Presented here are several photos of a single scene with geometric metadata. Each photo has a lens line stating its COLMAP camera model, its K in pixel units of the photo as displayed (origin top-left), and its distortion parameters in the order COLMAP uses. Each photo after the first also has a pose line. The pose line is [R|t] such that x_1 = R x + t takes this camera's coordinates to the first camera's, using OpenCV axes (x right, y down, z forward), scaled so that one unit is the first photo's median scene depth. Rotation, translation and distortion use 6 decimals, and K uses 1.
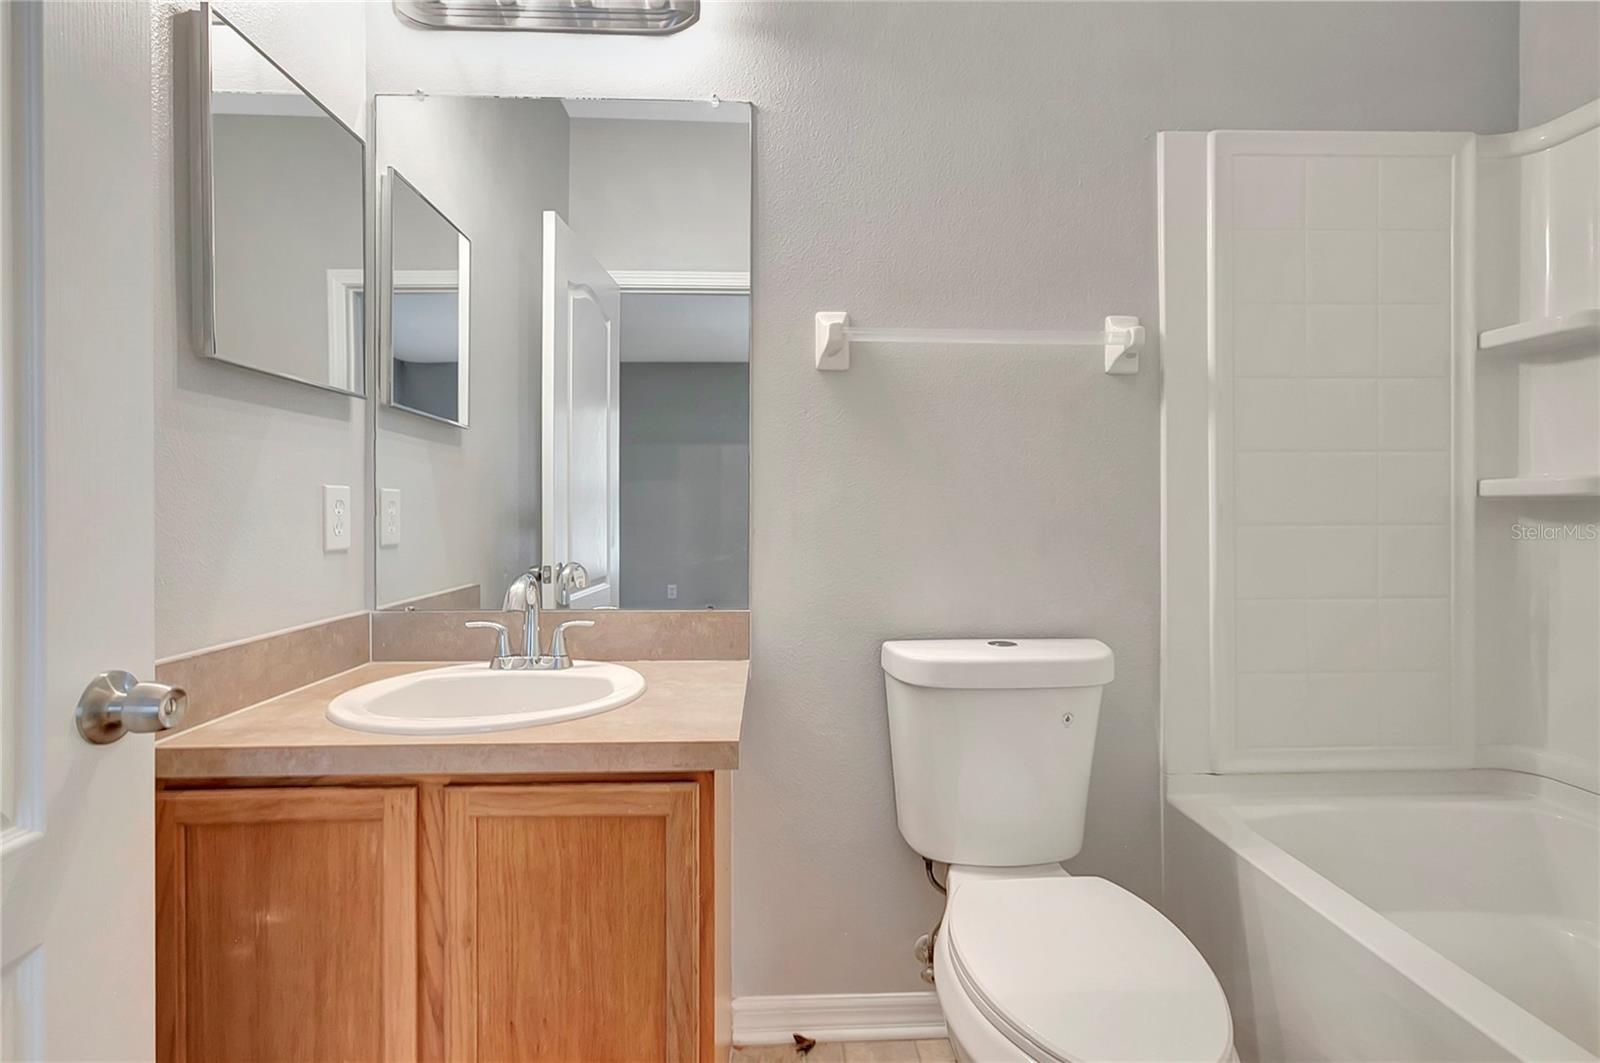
lens RADIAL K [[750.2, 0, 797.0], [0, 750.2, 510.0], [0, 0, 1]] dist [-0.030823, 0.018479]
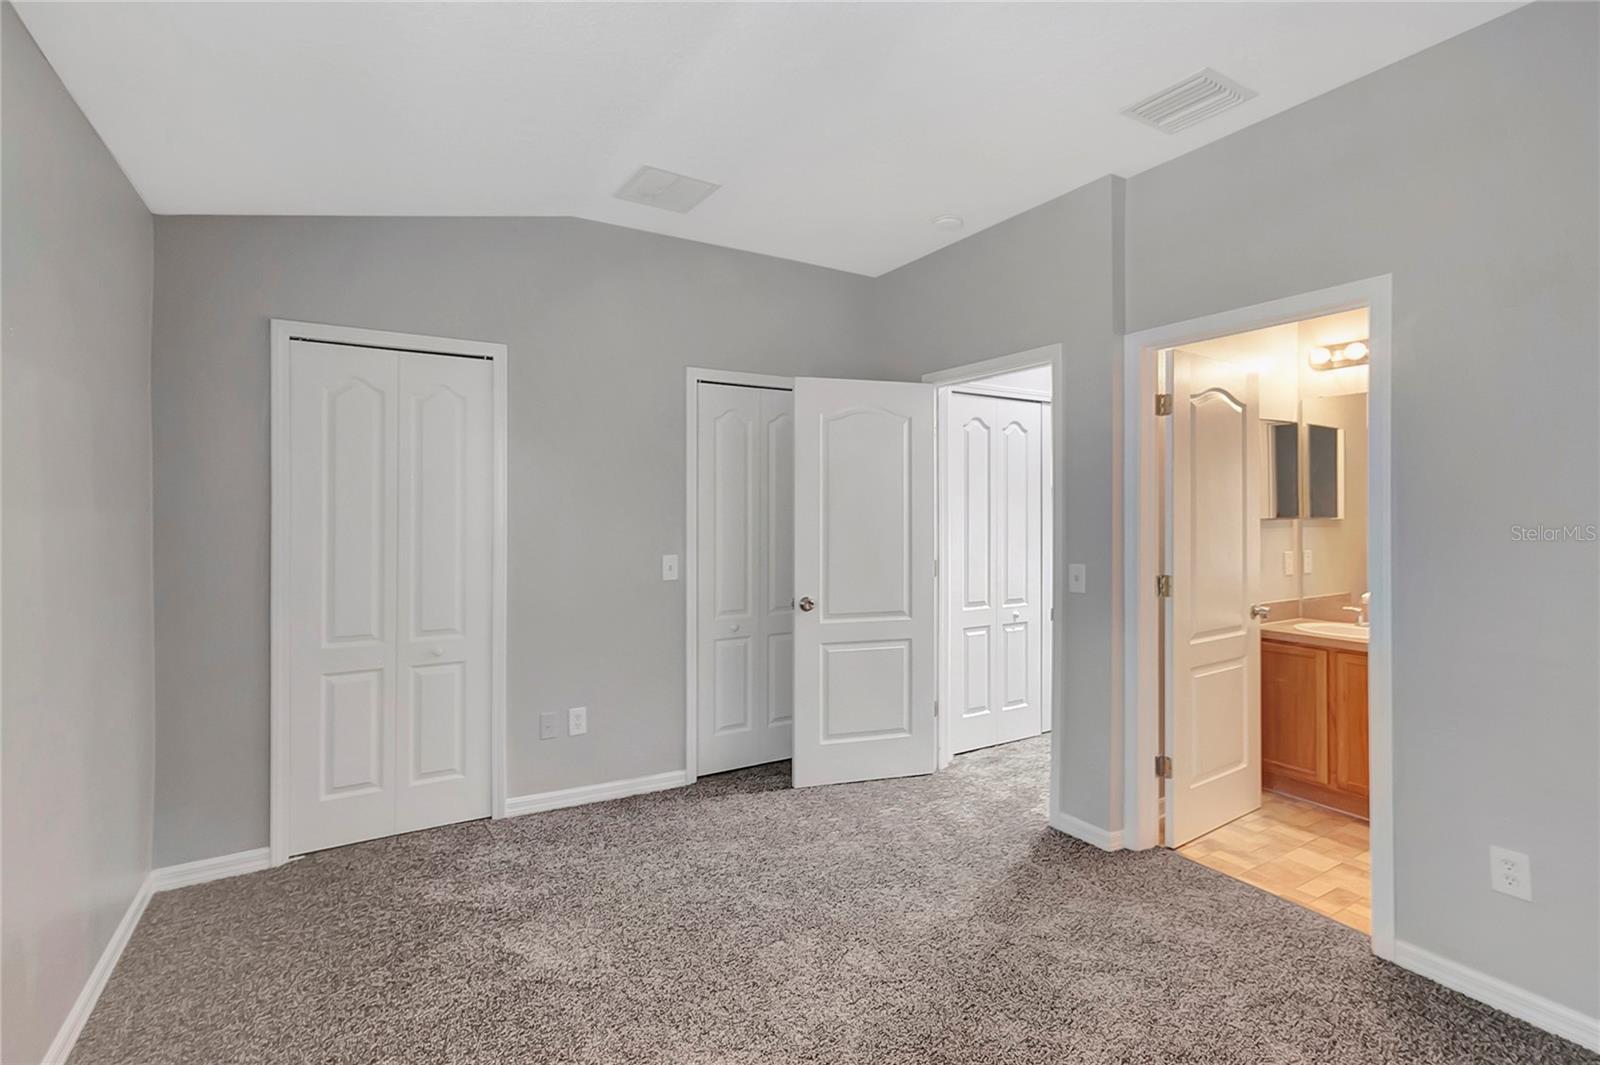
lens RADIAL K [[729.6, 0, 793.7], [0, 729.6, 506.5], [0, 0, 1]] dist [-0.043883, 0.036889]
pose [[0.484139, -0.005540, -0.874974, 0.936526], [-0.002691, 0.999966, -0.007820, -0.198442], [0.874987, 0.006140, 0.484107, -2.148605]]
